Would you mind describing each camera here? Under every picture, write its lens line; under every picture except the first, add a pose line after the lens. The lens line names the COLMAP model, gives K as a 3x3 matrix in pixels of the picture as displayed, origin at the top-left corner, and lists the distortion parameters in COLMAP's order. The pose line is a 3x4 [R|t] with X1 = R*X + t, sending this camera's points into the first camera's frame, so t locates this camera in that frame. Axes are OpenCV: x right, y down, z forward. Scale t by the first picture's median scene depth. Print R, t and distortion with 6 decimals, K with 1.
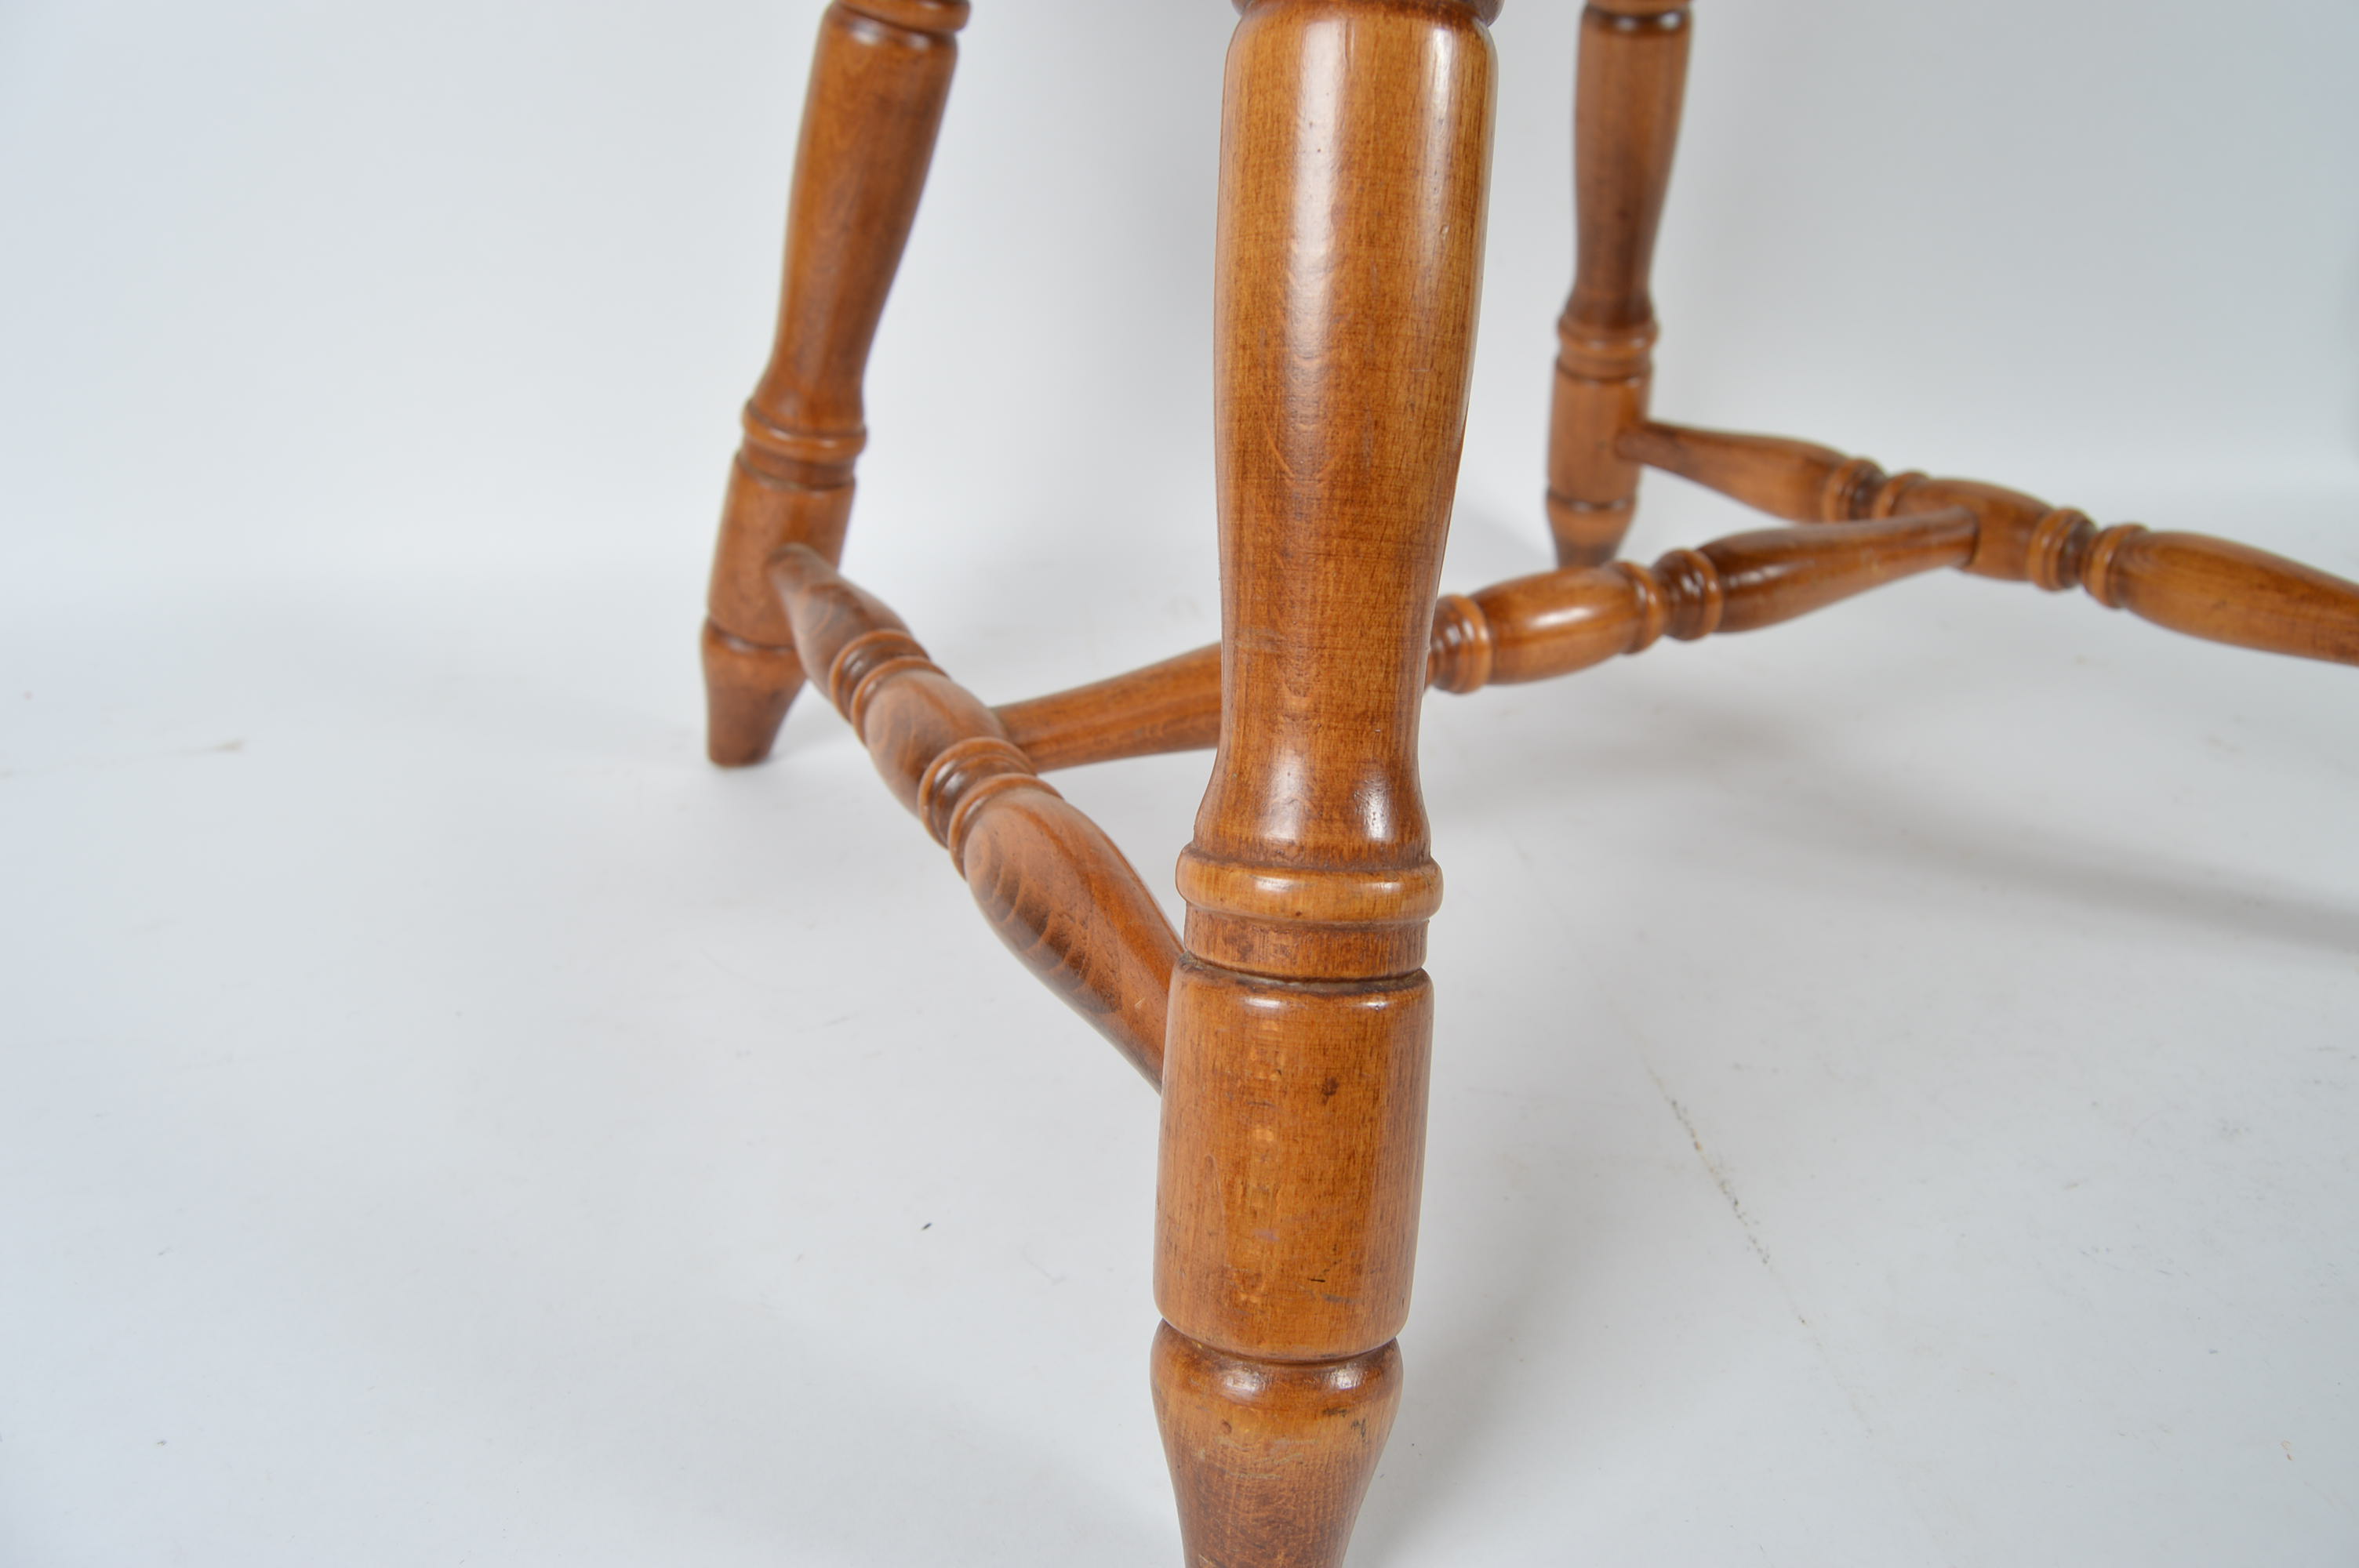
lens RADIAL K [[1819.9, 0, 1175.2], [0, 1819.9, 803.2], [0, 0, 1]] dist [-0.062816, -0.001270]
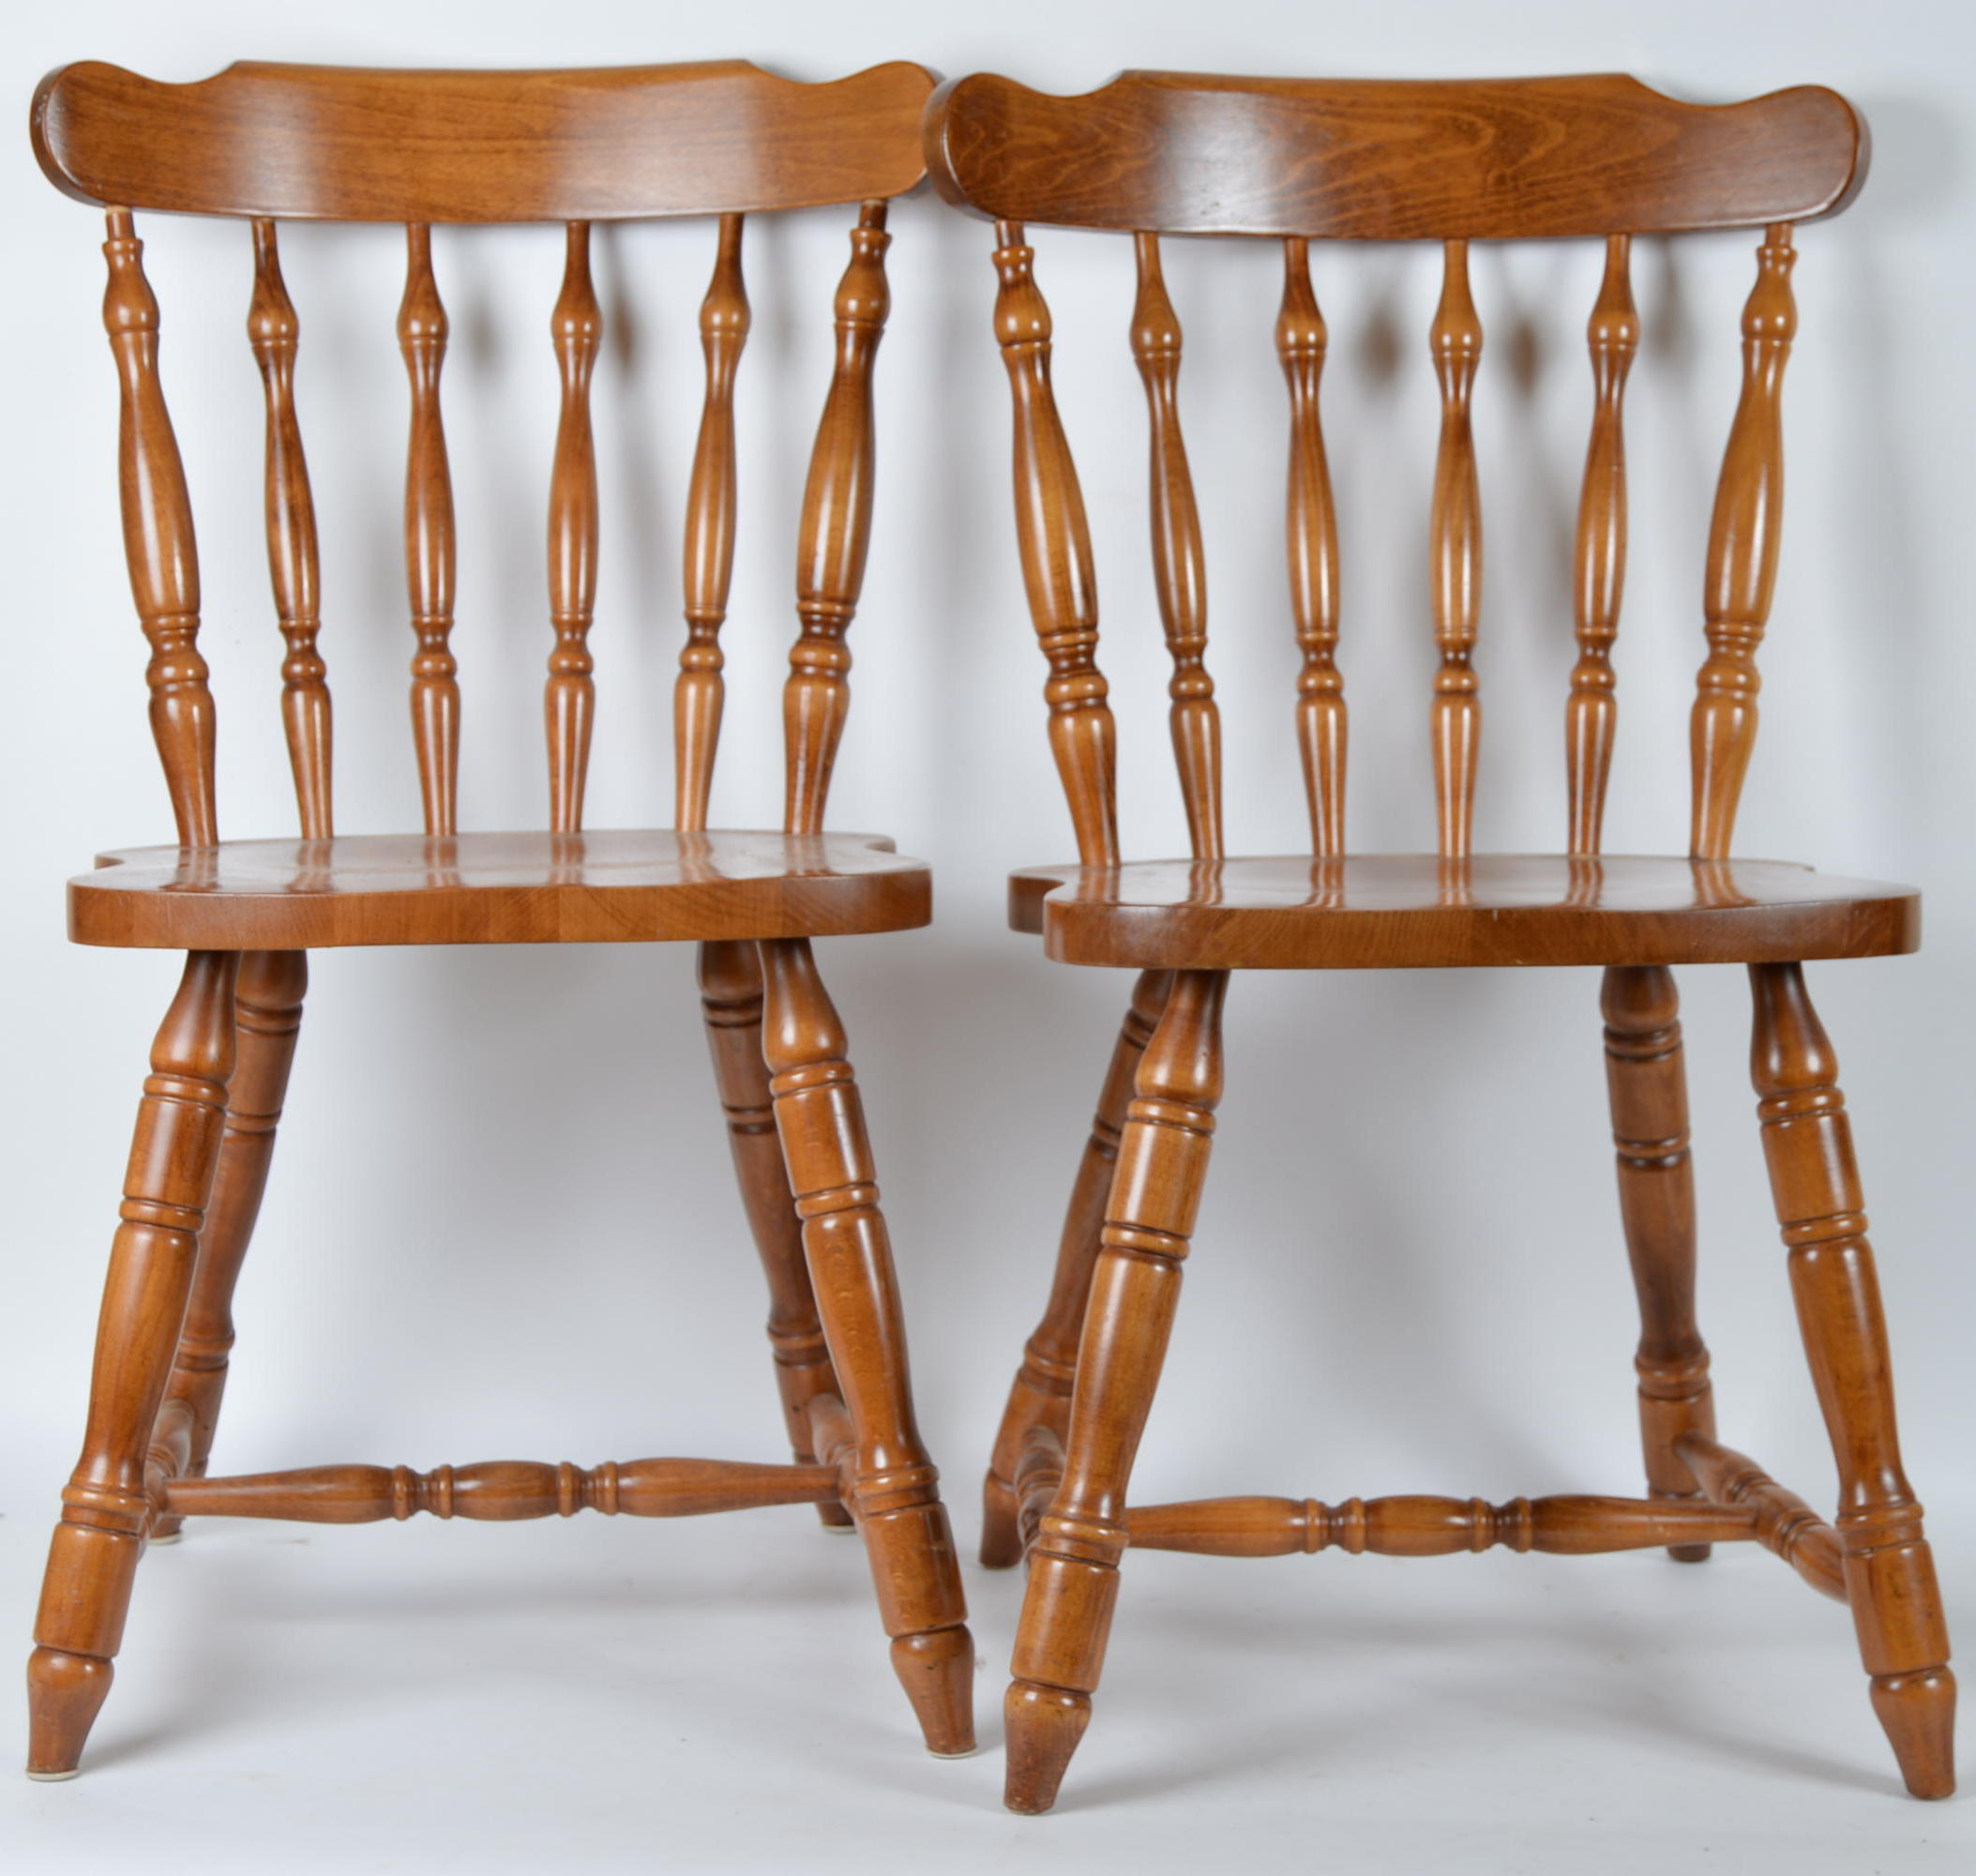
lens RADIAL K [[4963.9, 0, 984.6], [0, 4963.9, 935.7], [0, 0, 1]] dist [-0.020238, 0.000000]
pose [[0.925623, 0.096449, -0.365950, 1.425141], [-0.196120, 0.949253, -0.245878, 0.582756], [0.323665, 0.299361, 0.897566, -3.375508]]
